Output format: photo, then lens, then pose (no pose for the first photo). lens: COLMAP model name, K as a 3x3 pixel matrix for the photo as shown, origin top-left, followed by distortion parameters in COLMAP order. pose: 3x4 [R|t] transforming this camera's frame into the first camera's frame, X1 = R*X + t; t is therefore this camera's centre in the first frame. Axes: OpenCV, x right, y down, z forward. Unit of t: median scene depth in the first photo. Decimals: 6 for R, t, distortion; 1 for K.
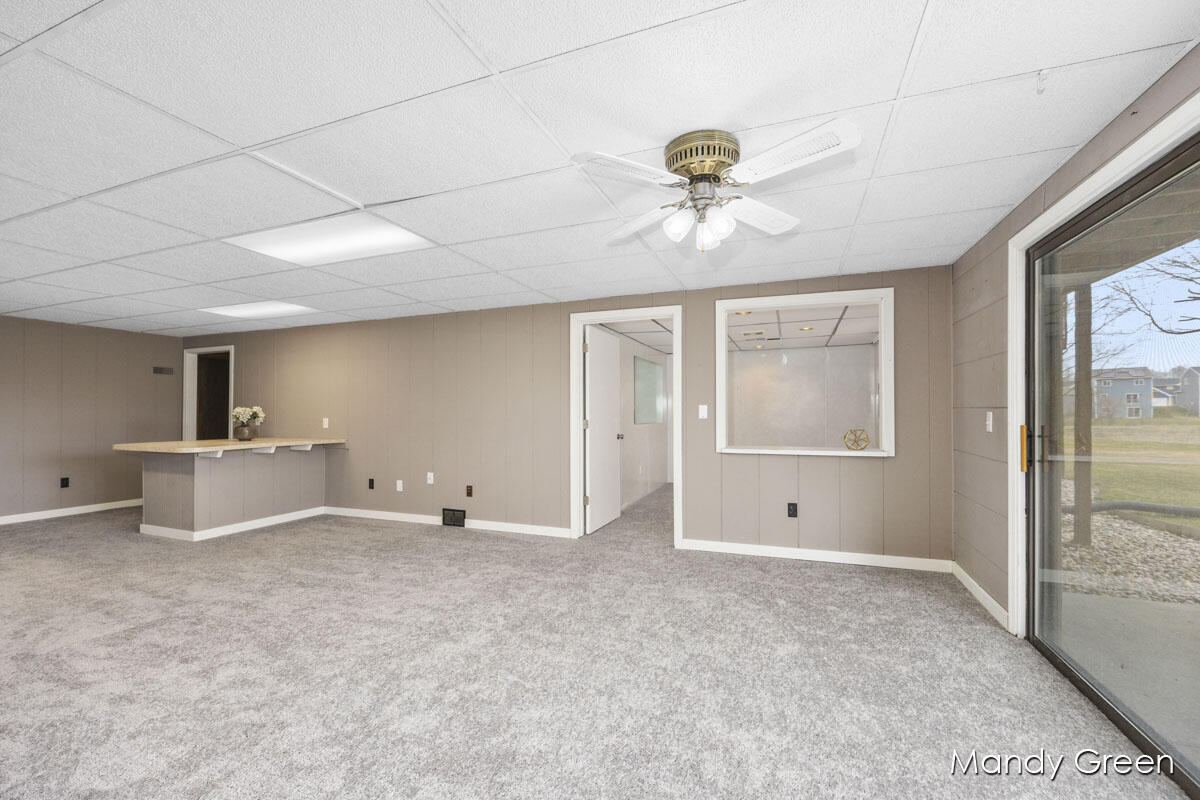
lens RADIAL K [[486.5, 0, 606.6], [0, 486.5, 414.3], [0, 0, 1]] dist [-0.000300, 0.000015]
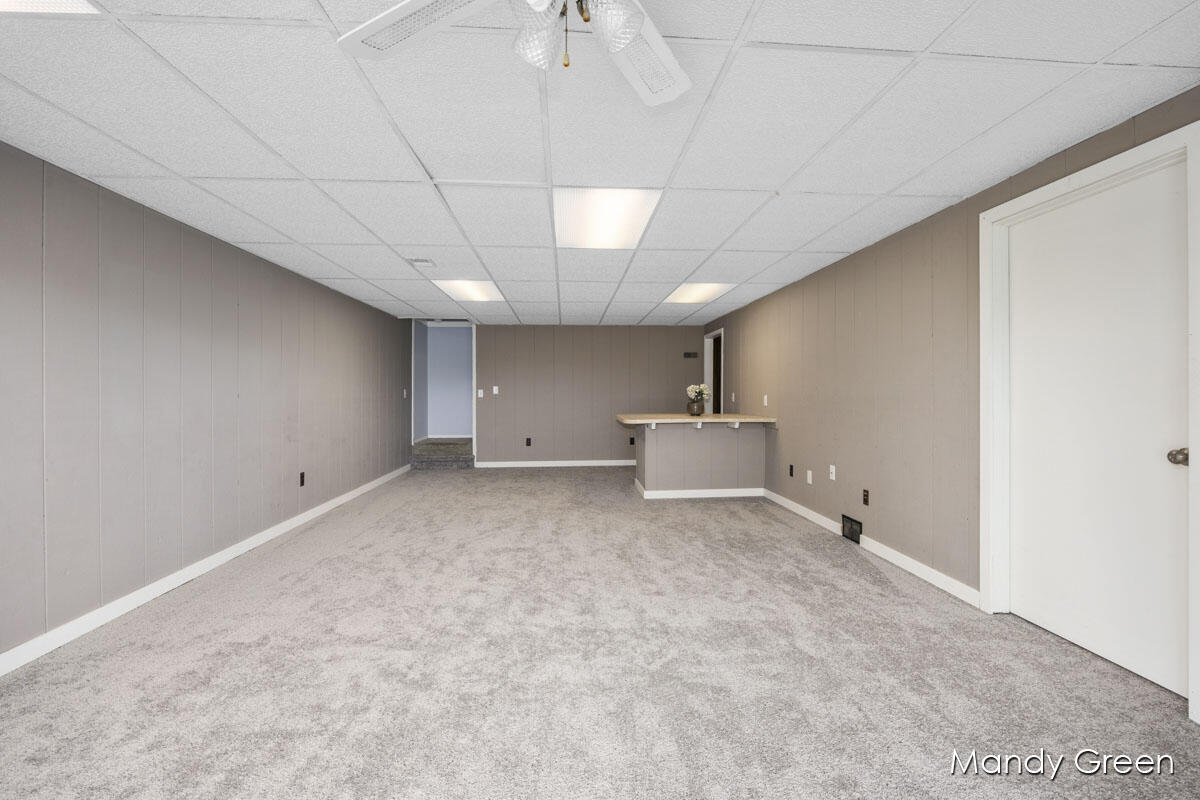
lens RADIAL K [[538.8, 0, 604.2], [0, 538.8, 392.8], [0, 0, 1]] dist [-0.026992, 0.000019]
pose [[0.433096, 0.001138, -0.901347, 0.288256], [0.002803, 0.999993, 0.002609, -0.000706], [0.901344, -0.003657, 0.433089, 0.331976]]
